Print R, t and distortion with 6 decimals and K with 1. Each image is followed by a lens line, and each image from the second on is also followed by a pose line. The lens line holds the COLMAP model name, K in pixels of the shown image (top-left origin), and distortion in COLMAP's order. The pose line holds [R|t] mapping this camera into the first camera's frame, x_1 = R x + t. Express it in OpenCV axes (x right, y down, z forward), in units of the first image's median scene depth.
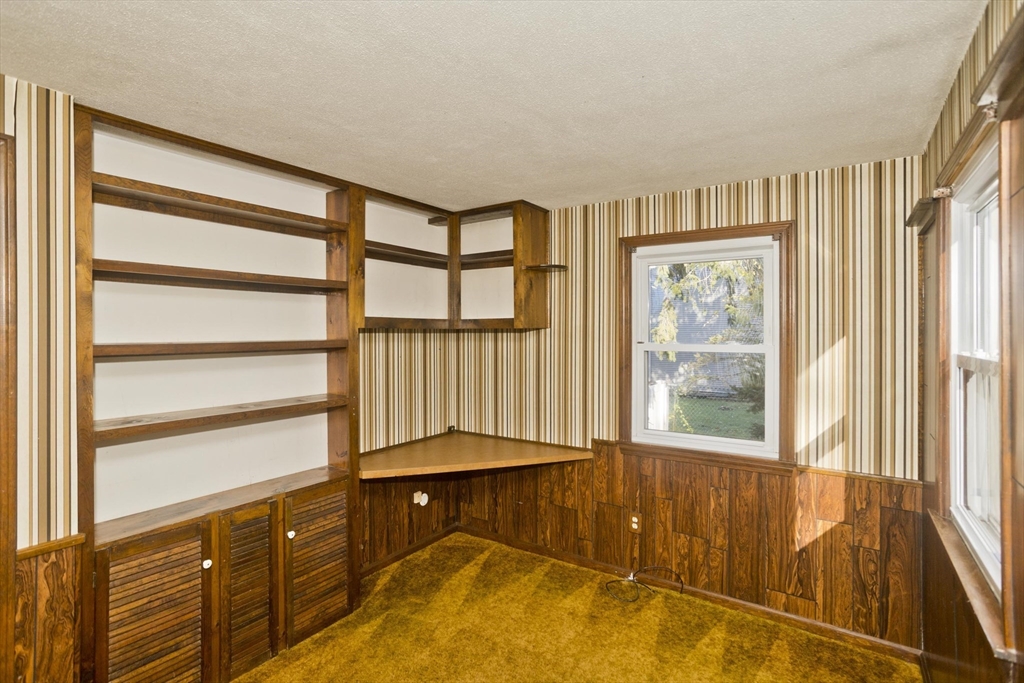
lens RADIAL K [[506.5, 0, 517.1], [0, 506.5, 332.8], [0, 0, 1]] dist [-0.023062, 0.029716]
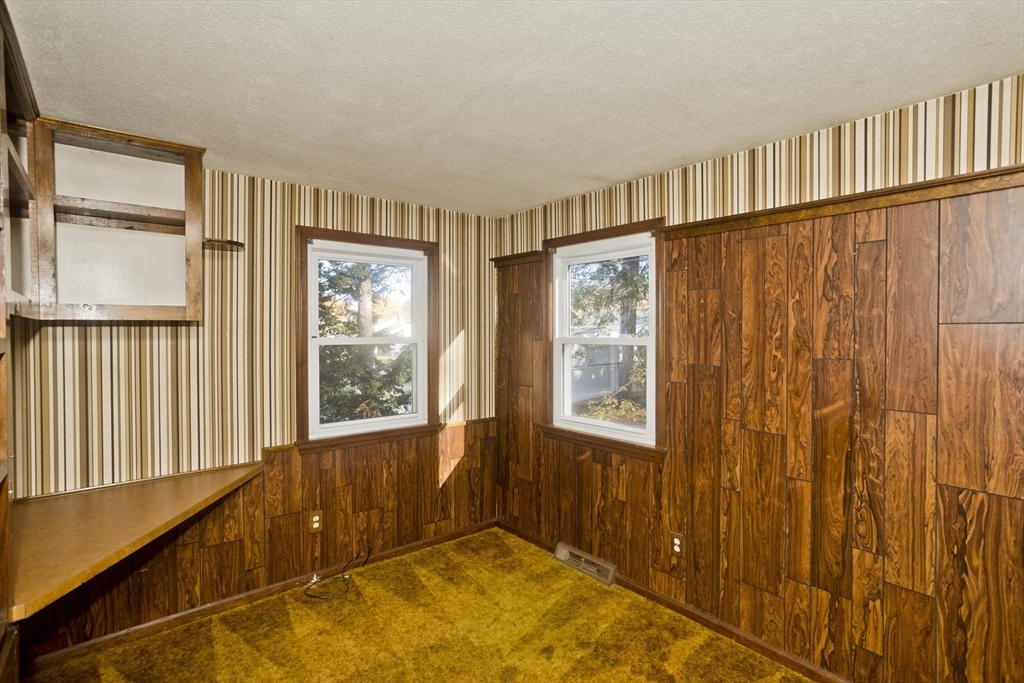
lens RADIAL K [[506.5, 0, 517.1], [0, 506.5, 332.8], [0, 0, 1]] dist [-0.023062, 0.029716]
pose [[0.298900, -0.011501, 0.954215, -0.607891], [0.003225, 0.999934, 0.011042, 0.001871], [-0.954279, -0.000223, 0.298917, 0.357485]]
